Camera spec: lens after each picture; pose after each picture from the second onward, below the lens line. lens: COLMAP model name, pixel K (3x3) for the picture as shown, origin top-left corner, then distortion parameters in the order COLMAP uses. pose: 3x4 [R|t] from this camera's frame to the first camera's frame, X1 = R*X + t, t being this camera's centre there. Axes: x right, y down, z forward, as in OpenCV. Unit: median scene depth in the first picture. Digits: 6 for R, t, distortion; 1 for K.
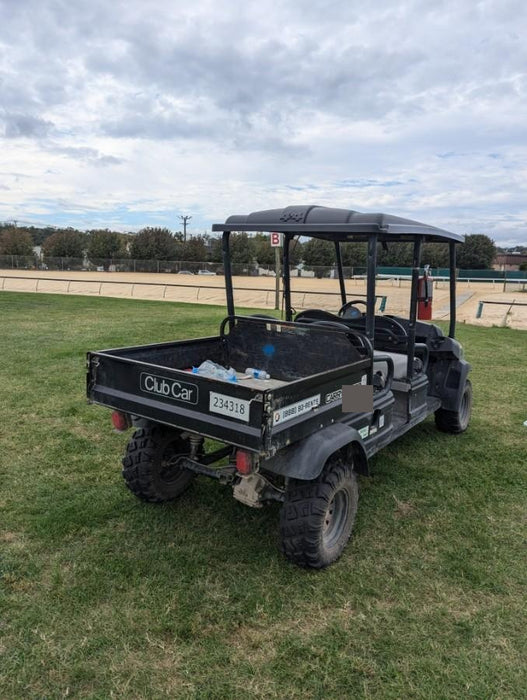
lens RADIAL K [[490.8, 0, 263.5], [0, 490.8, 350.0], [0, 0, 1]] dist [0.006109, -0.000050]
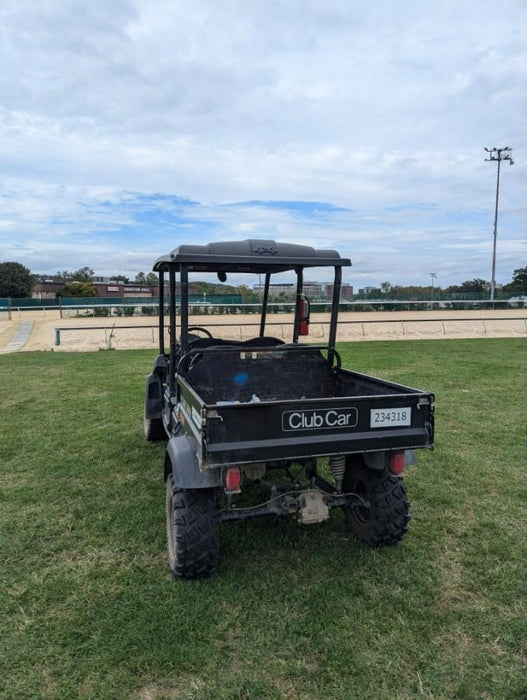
lens RADIAL K [[490.8, 0, 263.5], [0, 490.8, 350.0], [0, 0, 1]] dist [0.006109, -0.000050]
pose [[0.644523, -0.118714, 0.755312, -0.978994], [0.160760, 0.986831, 0.017923, -0.094709], [-0.747493, 0.109872, 0.655120, 0.412751]]
